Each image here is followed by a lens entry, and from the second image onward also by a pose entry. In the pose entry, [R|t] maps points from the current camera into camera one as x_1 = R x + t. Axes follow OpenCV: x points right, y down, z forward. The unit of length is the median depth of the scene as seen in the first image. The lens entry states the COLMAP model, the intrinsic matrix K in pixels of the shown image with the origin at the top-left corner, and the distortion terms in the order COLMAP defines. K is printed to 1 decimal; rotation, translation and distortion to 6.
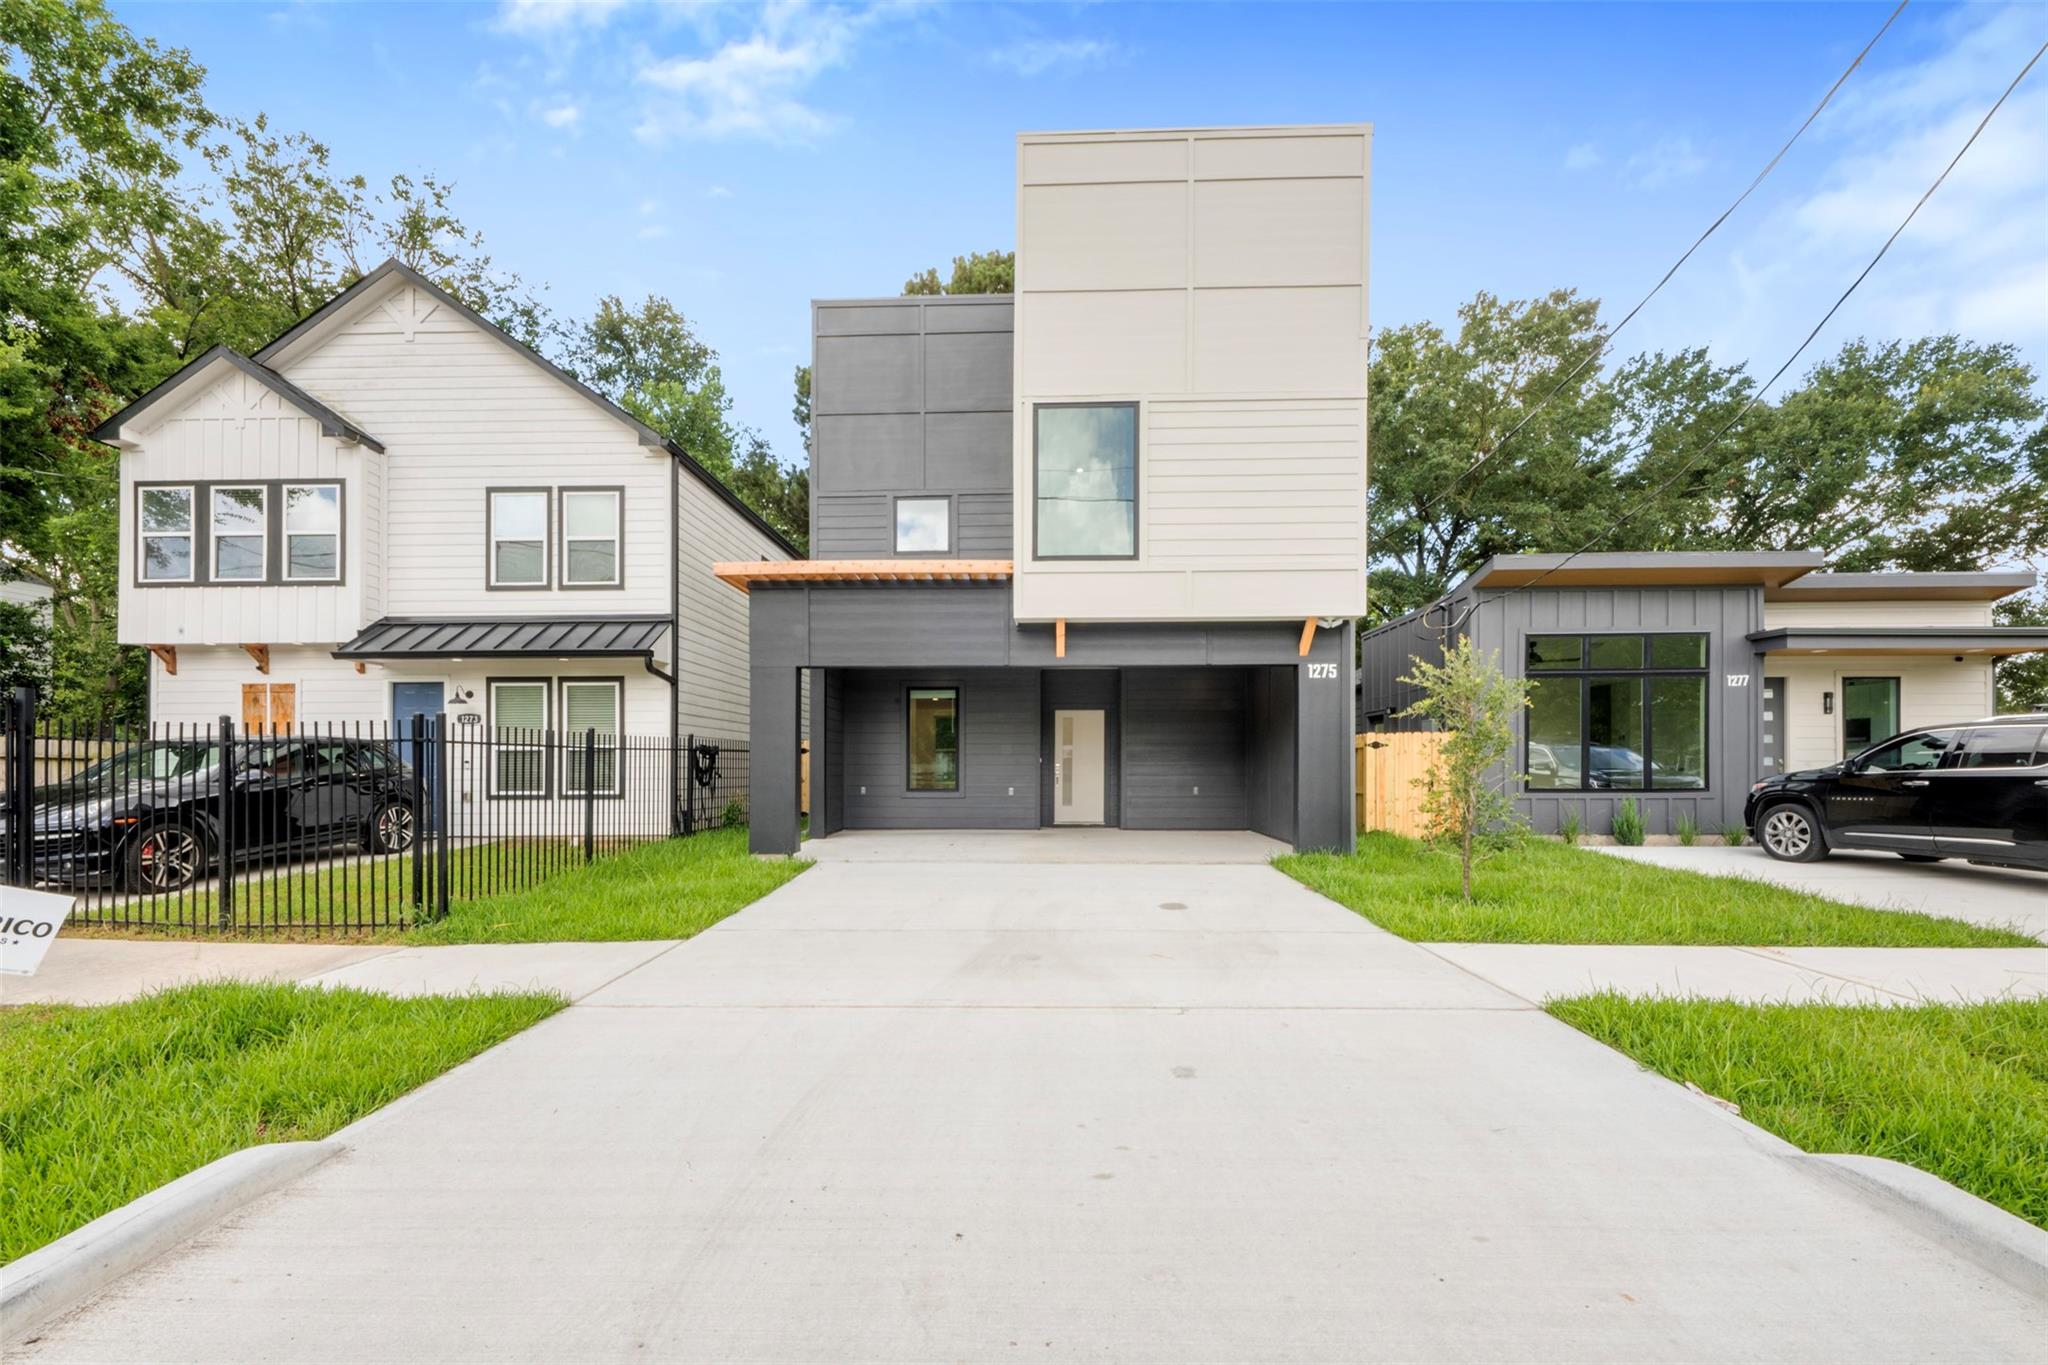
lens RADIAL K [[789.7, 0, 1026.6], [0, 789.7, 764.5], [0, 0, 1]] dist [0.016512, -0.006097]
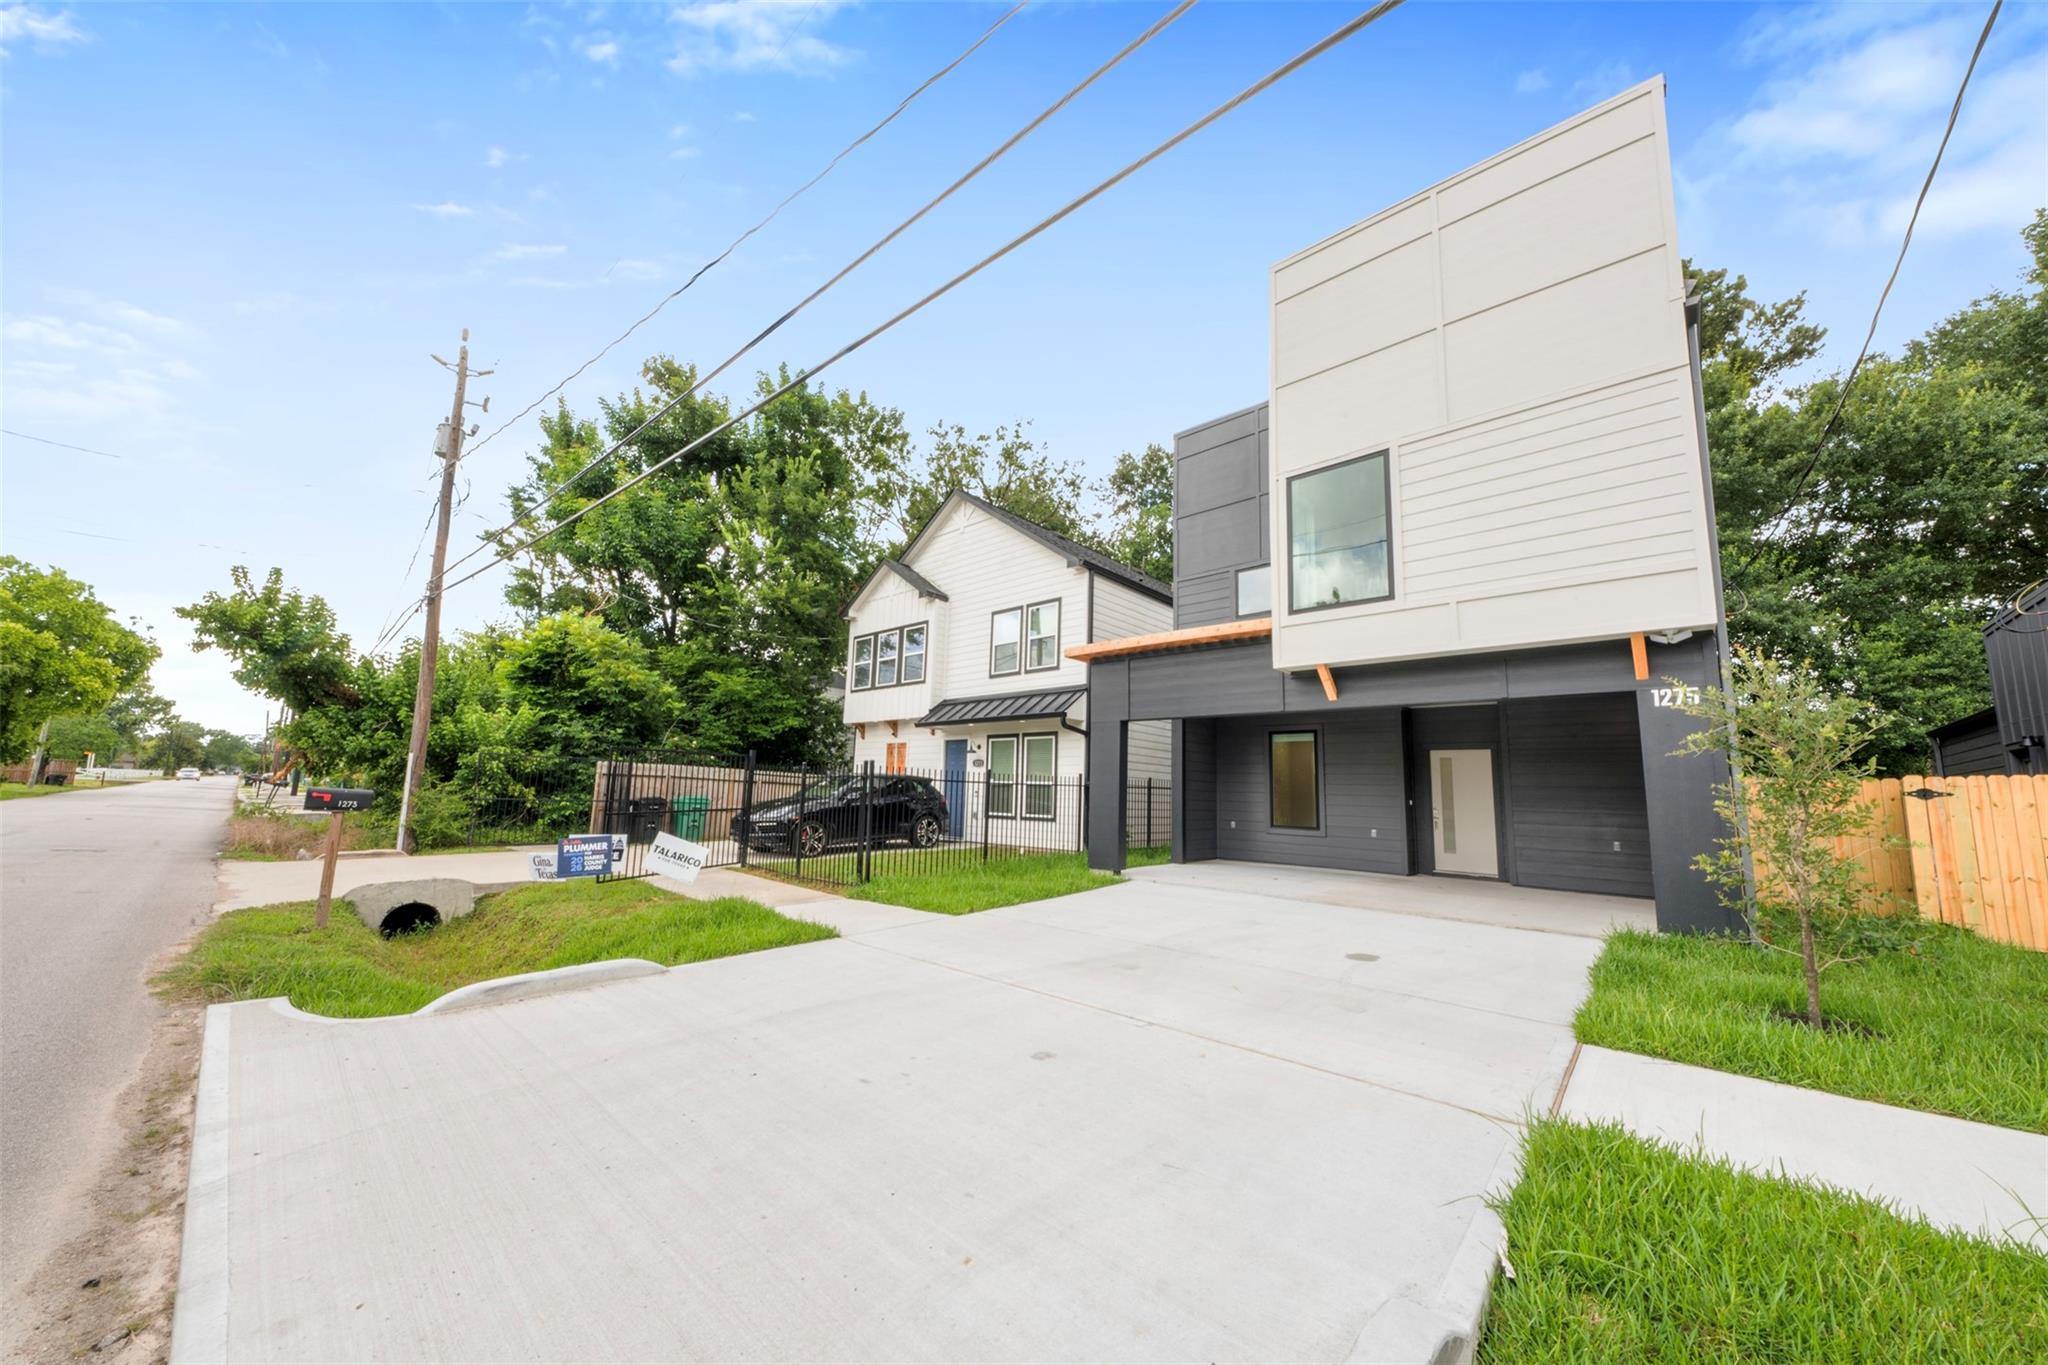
lens RADIAL K [[716.9, 0, 1025.9], [0, 716.9, 696.1], [0, 0, 1]] dist [0.001508, 0.000046]
pose [[0.754184, -0.066575, -0.653280, 0.272505], [-0.029971, 0.990321, -0.135522, -0.001603], [0.655979, 0.121788, 0.744889, 0.029885]]
